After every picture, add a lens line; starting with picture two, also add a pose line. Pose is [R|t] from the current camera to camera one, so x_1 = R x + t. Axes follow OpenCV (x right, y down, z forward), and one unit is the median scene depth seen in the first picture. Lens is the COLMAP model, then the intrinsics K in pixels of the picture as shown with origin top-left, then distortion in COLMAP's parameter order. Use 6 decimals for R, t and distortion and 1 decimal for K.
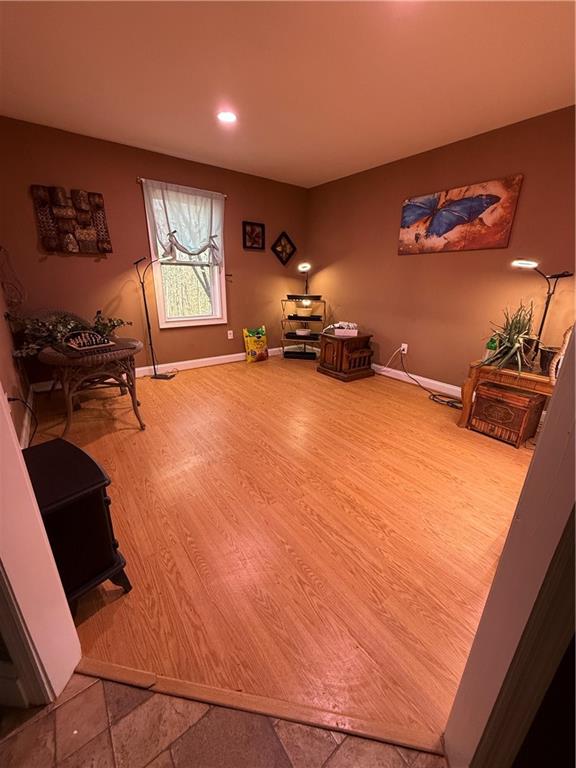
lens RADIAL K [[306.0, 0, 286.5], [0, 306.0, 382.2], [0, 0, 1]] dist [-0.000448, -0.000094]
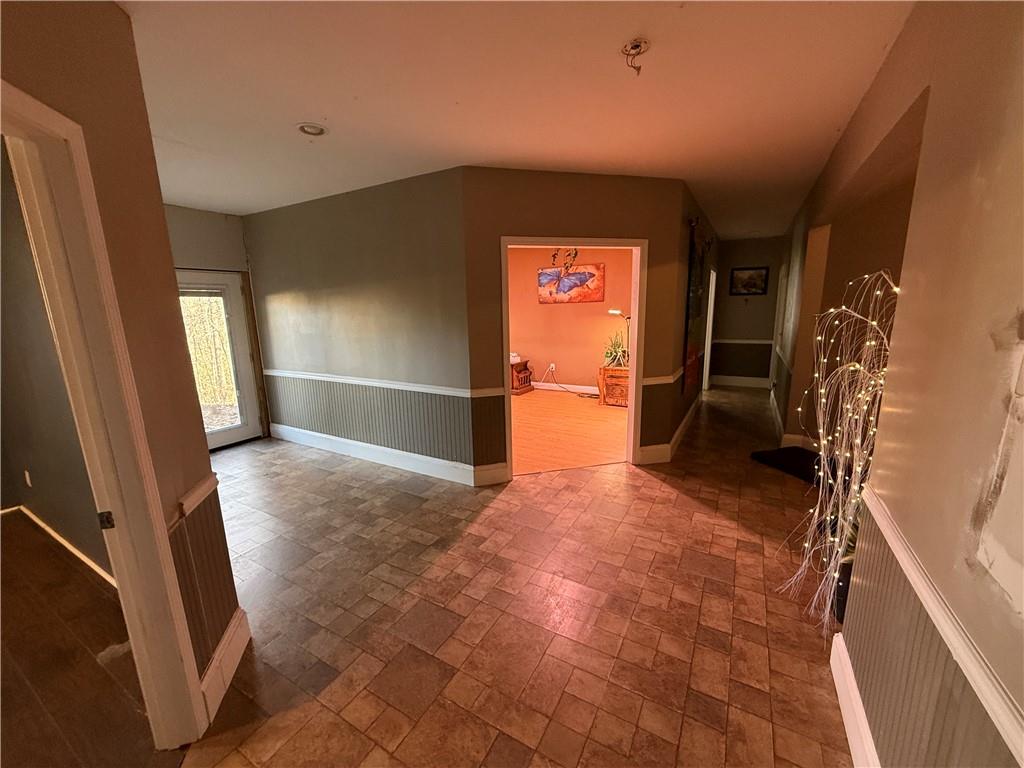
lens RADIAL K [[408.0, 0, 512.3], [0, 408.0, 387.2], [0, 0, 1]] dist [-0.000448, -0.000094]
pose [[0.913983, -0.105943, 0.391678, -0.637237], [0.162257, 0.980200, -0.113497, 0.195672], [-0.371898, 0.167287, 0.913076, -0.754966]]
